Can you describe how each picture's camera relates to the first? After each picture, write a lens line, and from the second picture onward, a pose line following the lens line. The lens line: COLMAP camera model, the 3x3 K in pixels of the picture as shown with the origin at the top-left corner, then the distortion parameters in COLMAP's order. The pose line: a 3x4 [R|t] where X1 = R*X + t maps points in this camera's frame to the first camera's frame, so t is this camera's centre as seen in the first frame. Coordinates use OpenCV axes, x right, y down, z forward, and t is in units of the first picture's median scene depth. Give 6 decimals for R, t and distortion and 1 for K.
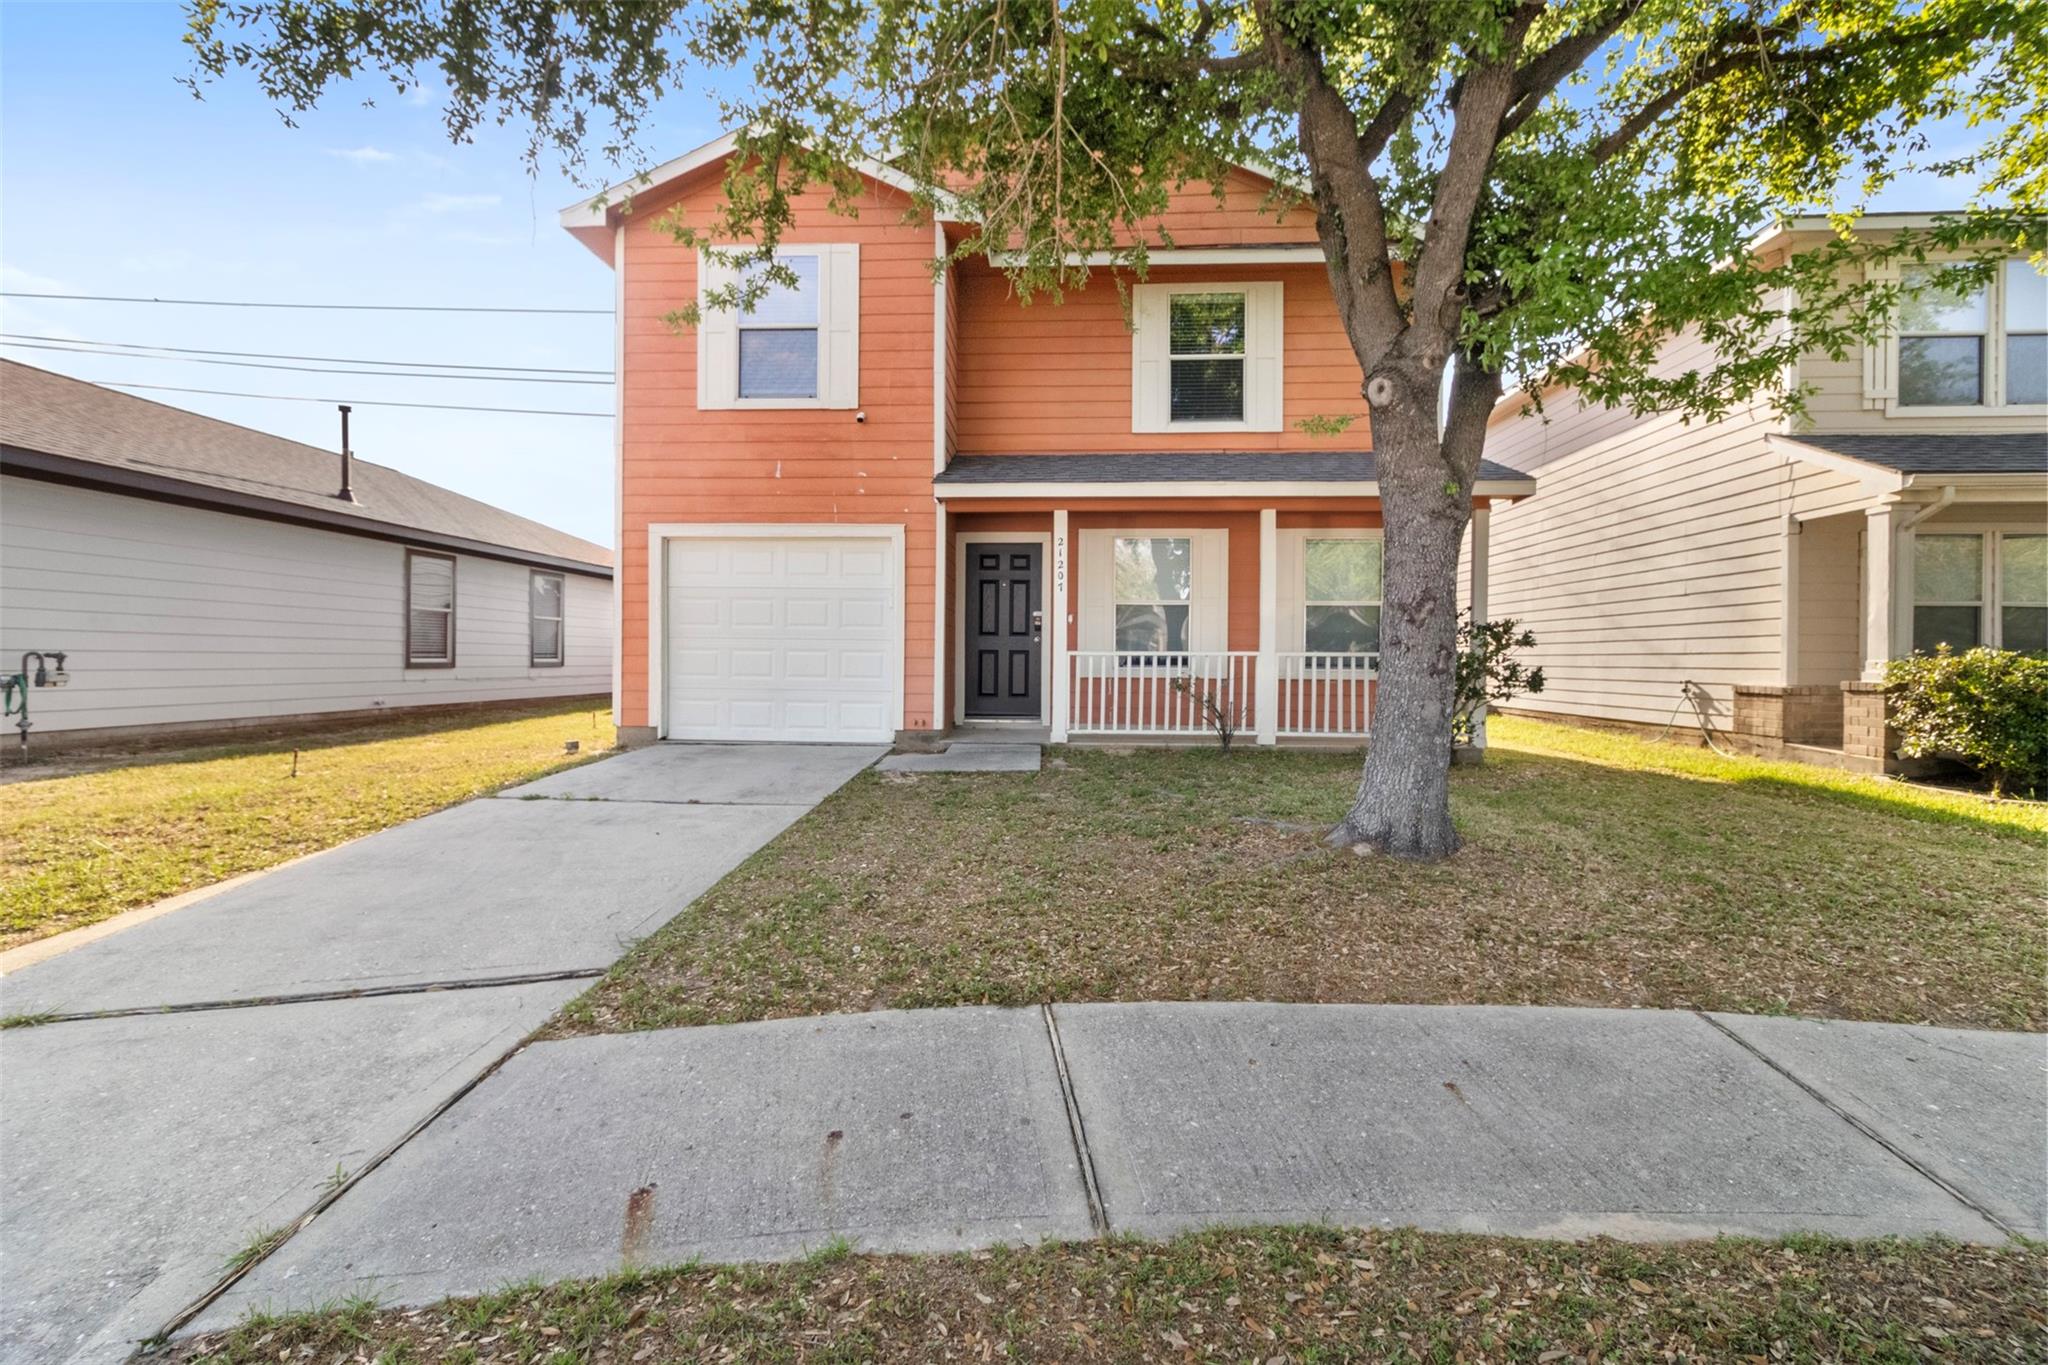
lens RADIAL K [[944.6, 0, 1021.5], [0, 944.6, 671.7], [0, 0, 1]] dist [-0.000878, 0.001806]
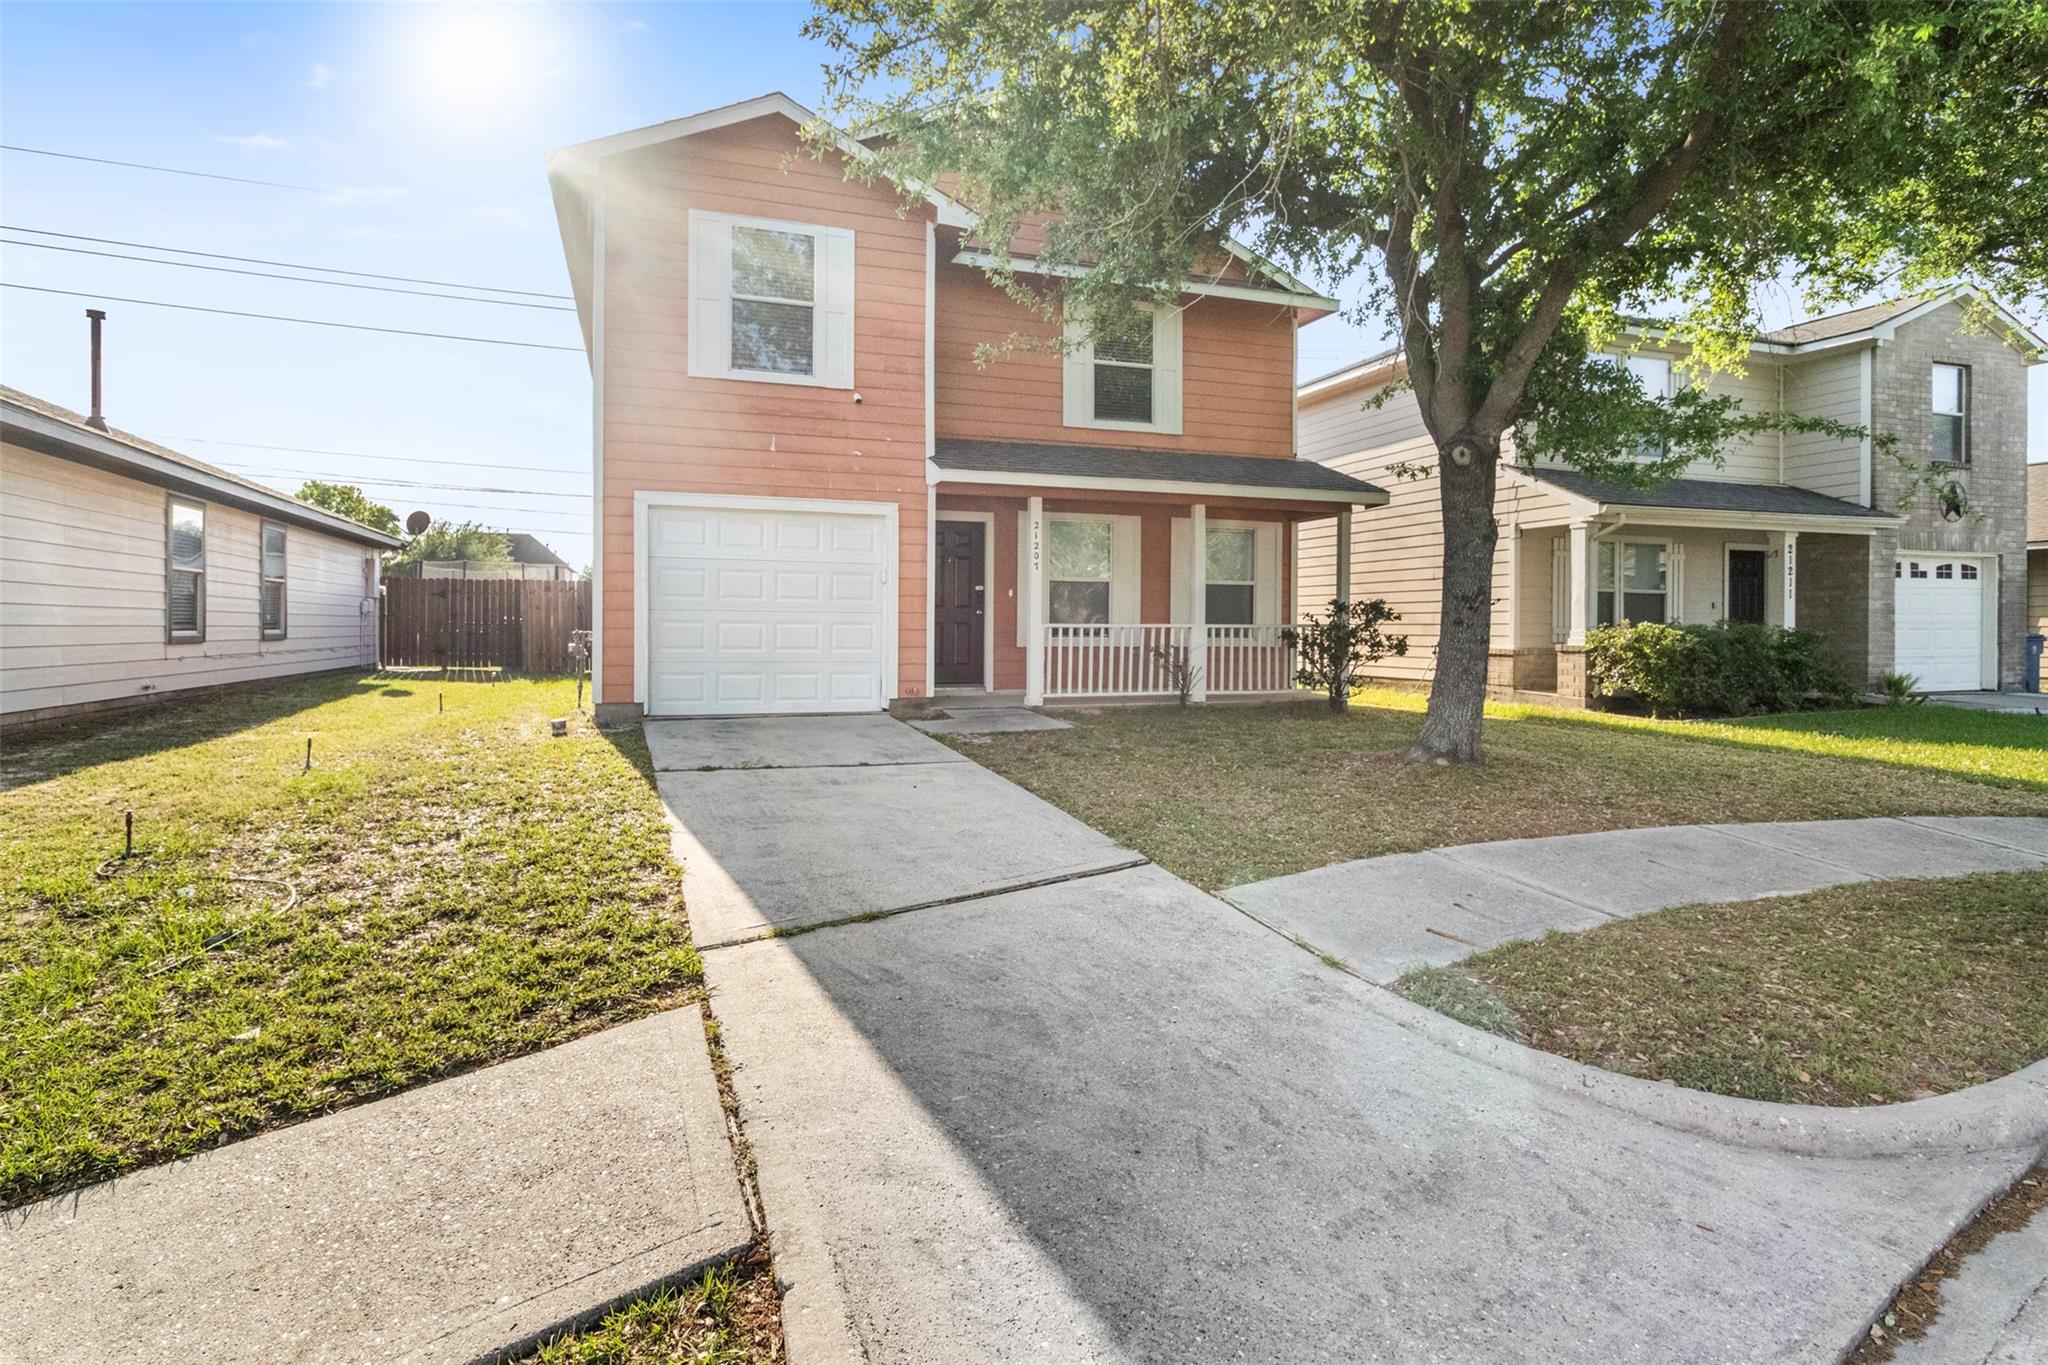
lens RADIAL K [[1051.5, 0, 1023.3], [0, 1051.5, 634.7], [0, 0, 1]] dist [-0.003698, -0.001005]
pose [[0.921580, -0.005026, 0.388156, -0.448664], [0.006616, 0.999974, -0.002761, -0.005330], [-0.388133, 0.005112, 0.921589, -0.132626]]
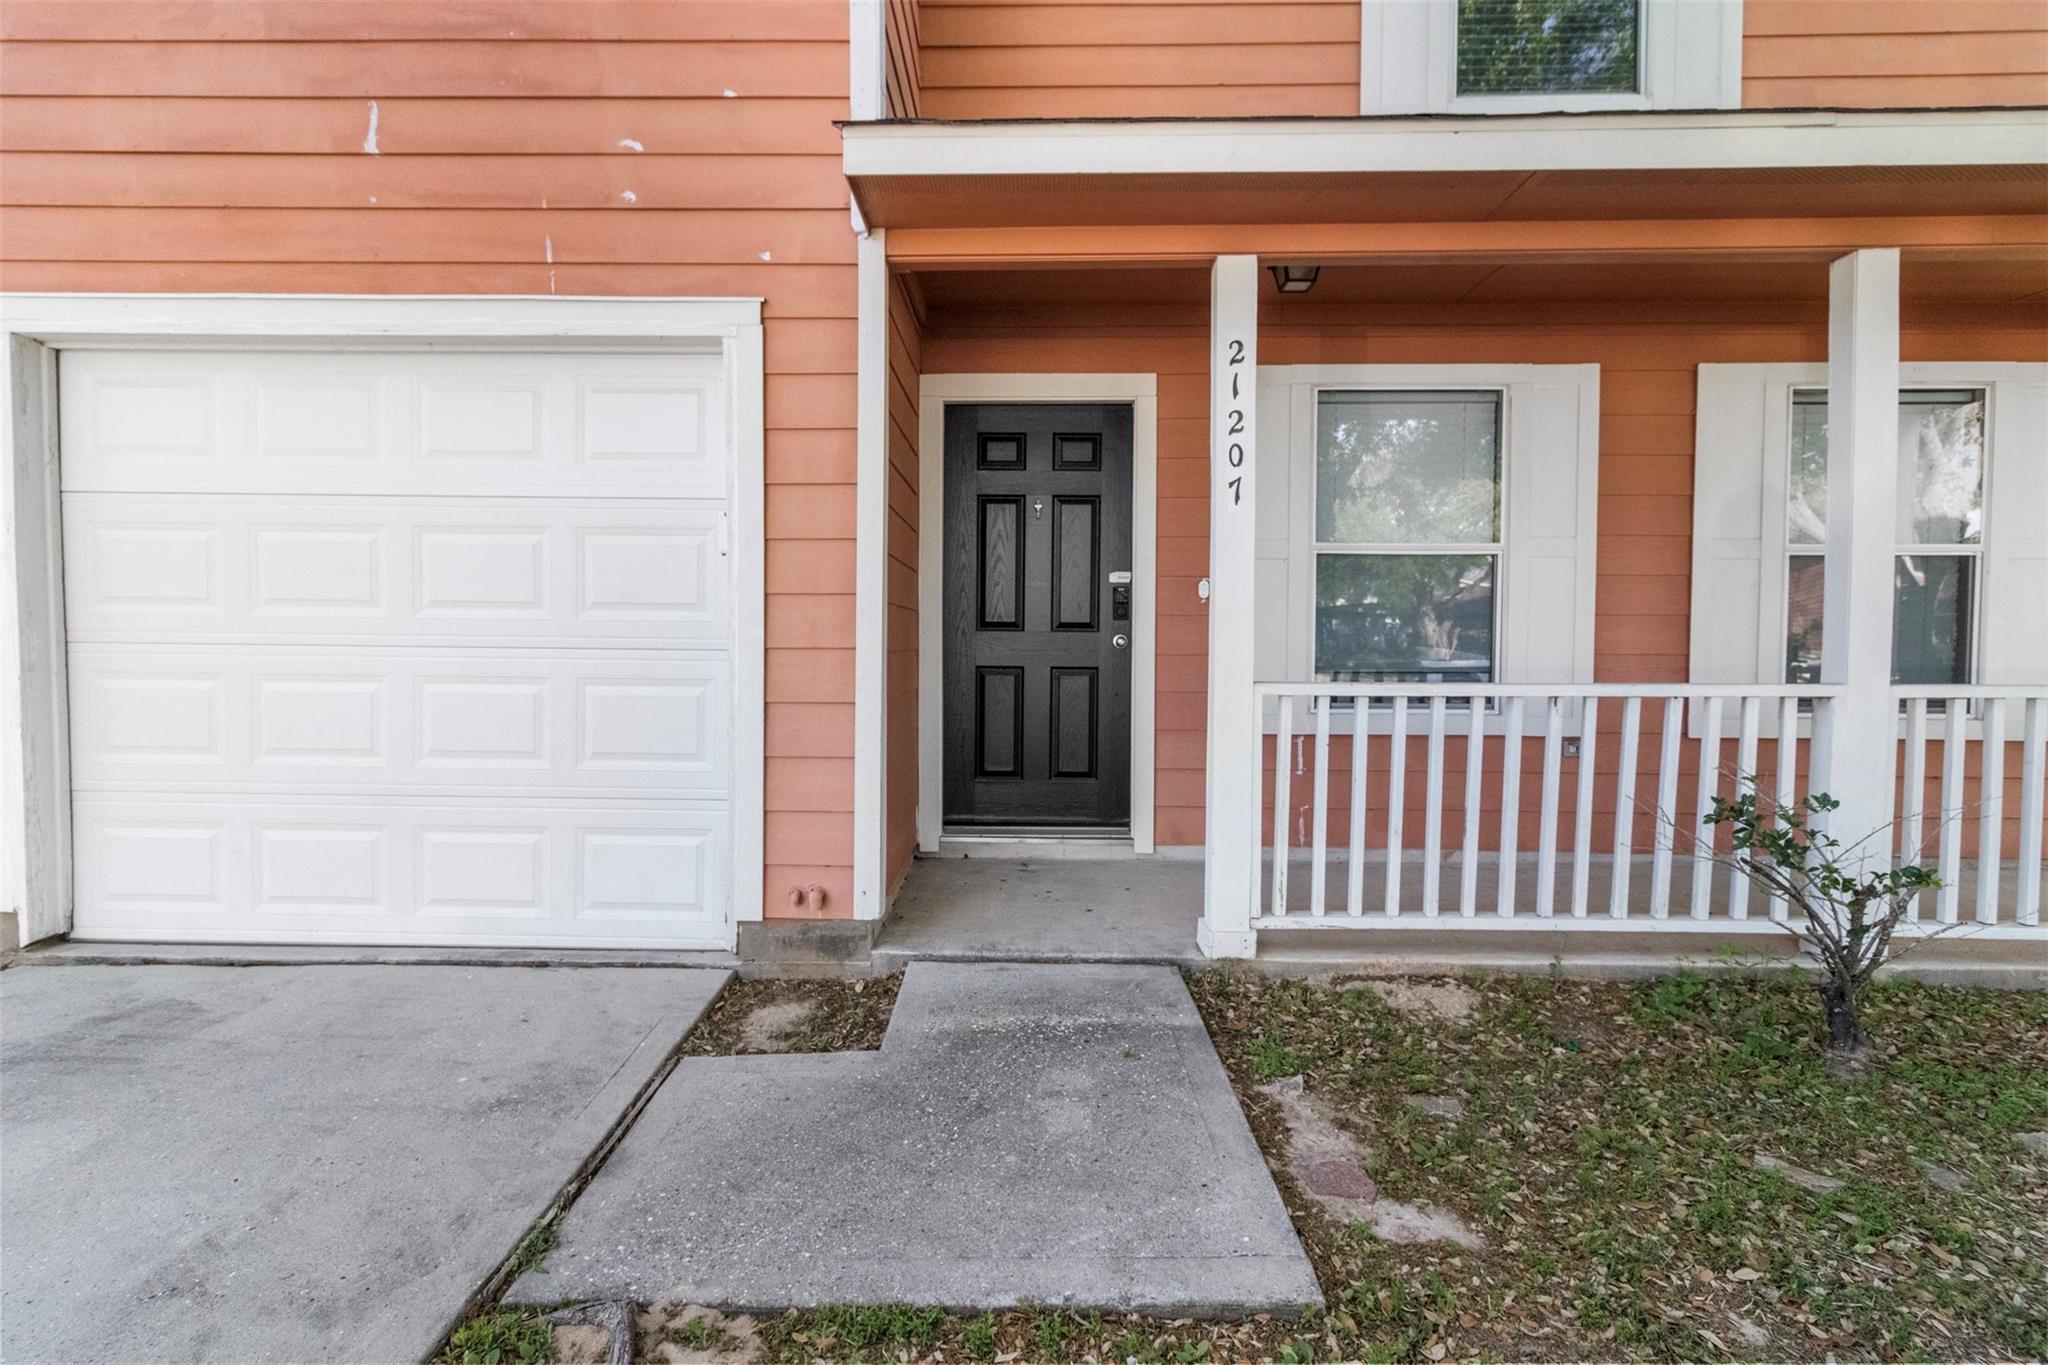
lens RADIAL K [[944.6, 0, 1025.0], [0, 944.6, 662.3], [0, 0, 1]] dist [-0.000878, 0.001806]
pose [[0.999364, -0.002263, 0.035596, -0.043862], [0.001844, 0.999929, 0.011794, -0.032915], [-0.035620, -0.011721, 0.999297, 0.664486]]
